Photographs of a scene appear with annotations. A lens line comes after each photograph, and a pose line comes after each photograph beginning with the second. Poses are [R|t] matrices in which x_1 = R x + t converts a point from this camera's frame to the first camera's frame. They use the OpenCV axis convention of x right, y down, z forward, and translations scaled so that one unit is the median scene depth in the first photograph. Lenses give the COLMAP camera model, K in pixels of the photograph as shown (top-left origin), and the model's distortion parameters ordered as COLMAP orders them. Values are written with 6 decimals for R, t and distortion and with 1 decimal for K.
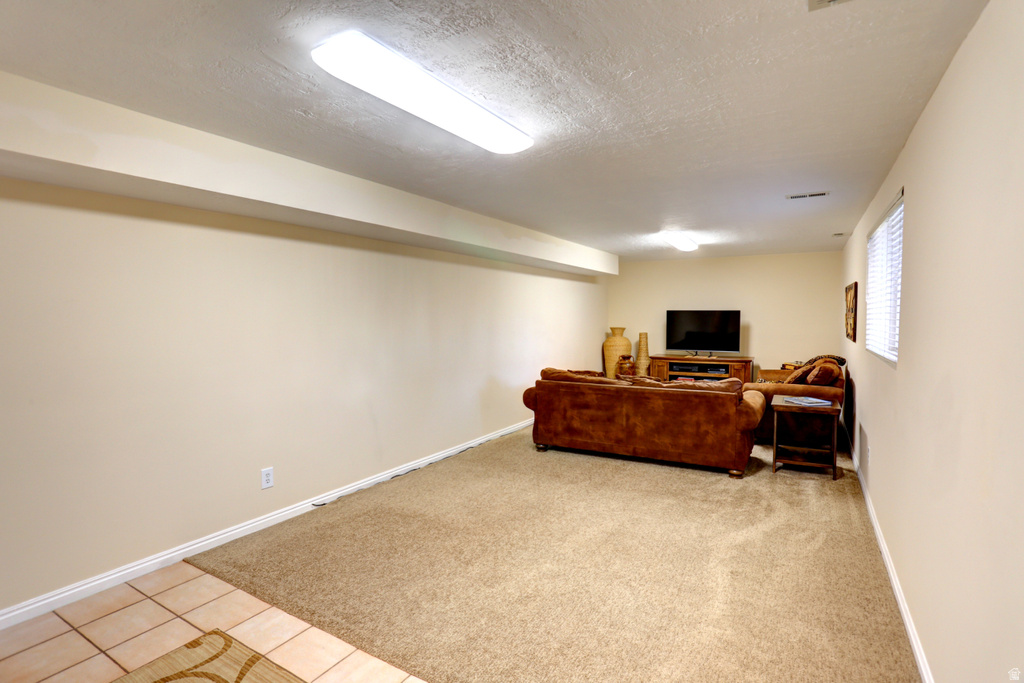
lens RADIAL K [[498.4, 0, 508.4], [0, 498.4, 341.2], [0, 0, 1]] dist [-0.066864, 0.028665]
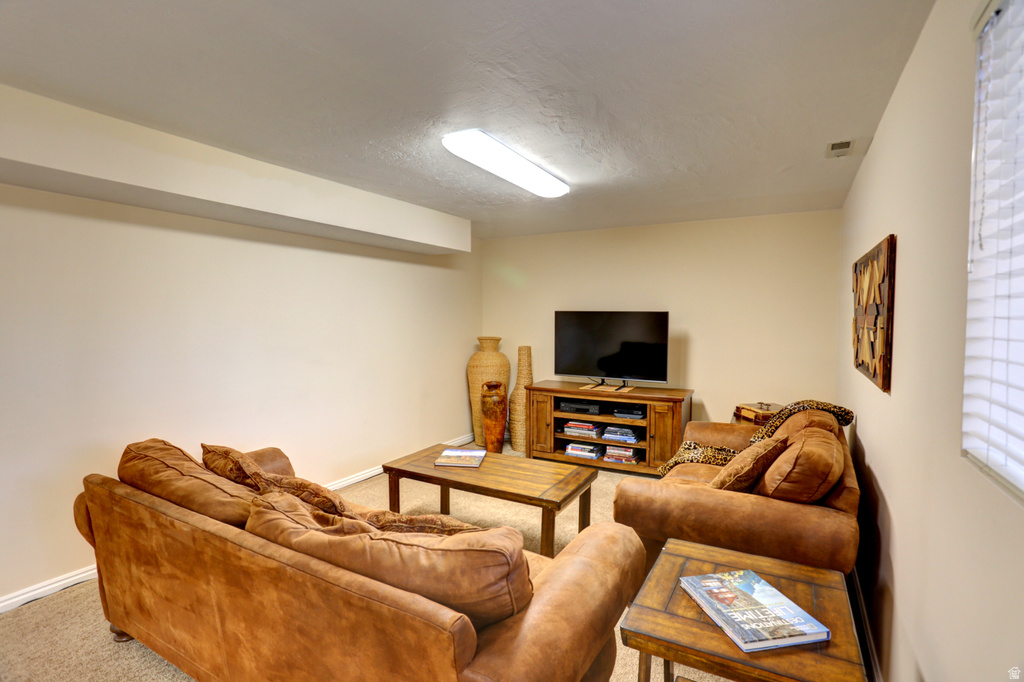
lens RADIAL K [[498.4, 0, 508.4], [0, 498.4, 340.7], [0, 0, 1]] dist [-0.066864, 0.028665]
pose [[0.999785, 0.008664, 0.018848, 0.404079], [-0.008545, 0.999943, -0.006392, -0.033609], [-0.018902, 0.006230, 0.999802, 0.618934]]
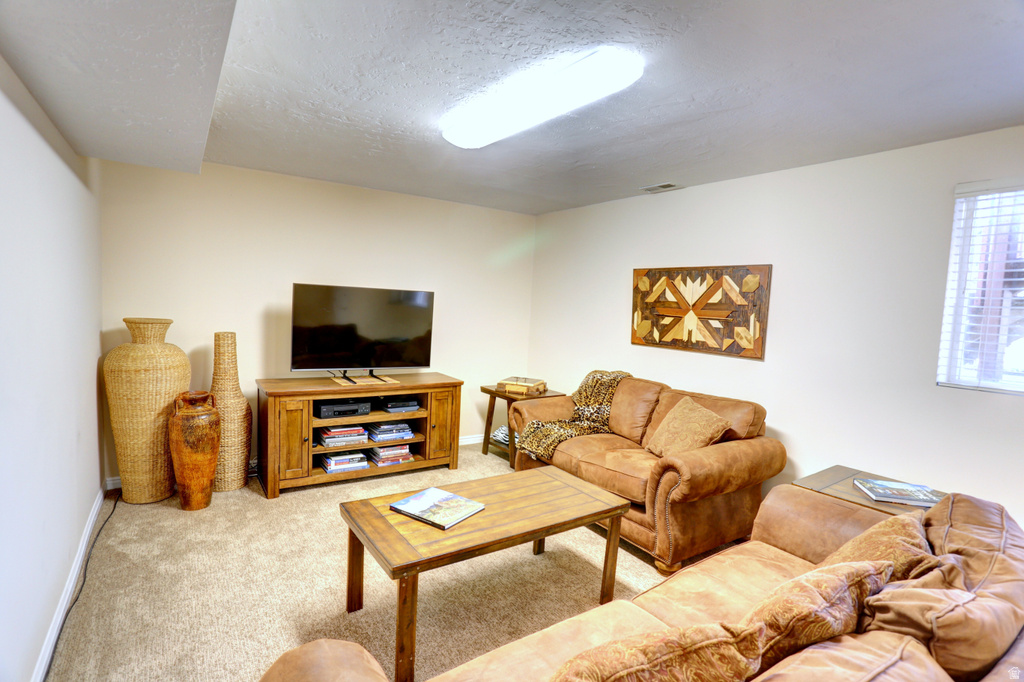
lens RADIAL K [[498.4, 0, 508.4], [0, 498.4, 340.7], [0, 0, 1]] dist [-0.066864, 0.028665]
pose [[0.413753, -0.036252, 0.909667, -0.007249], [-0.005600, 0.999087, 0.042363, -0.048782], [-0.910372, -0.022622, 0.413172, 1.033610]]
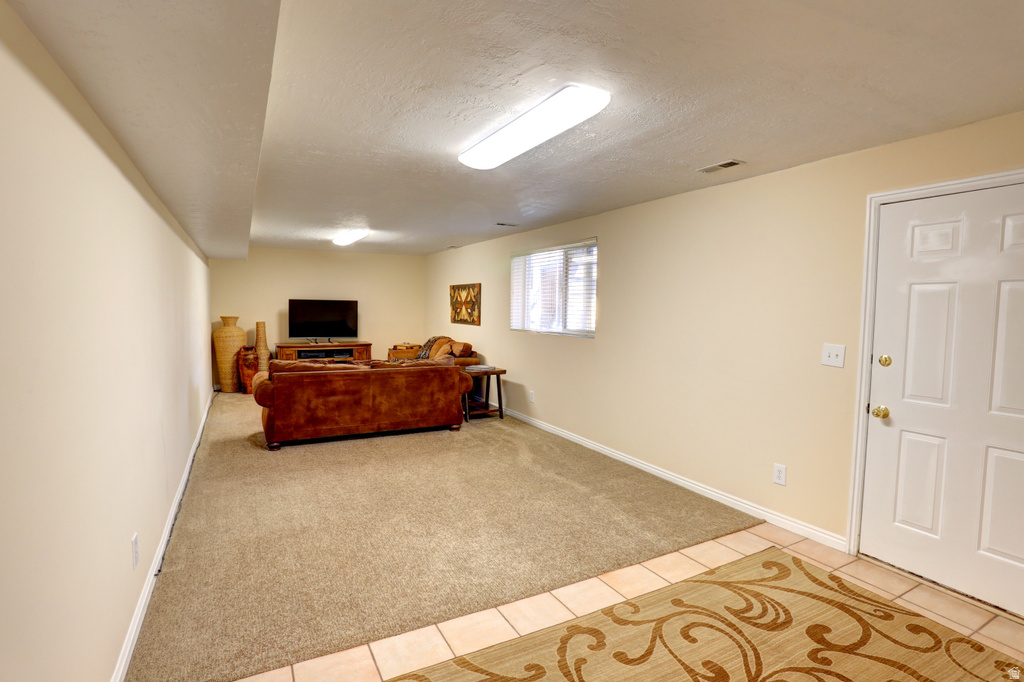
lens RADIAL K [[503.7, 0, 501.5], [0, 503.7, 341.1], [0, 0, 1]] dist [-0.063730, 0.000181]
pose [[0.520073, -0.042916, 0.853043, -0.517869], [0.024817, 0.999074, 0.035132, -0.002907], [-0.853761, 0.002899, 0.520657, 0.170841]]
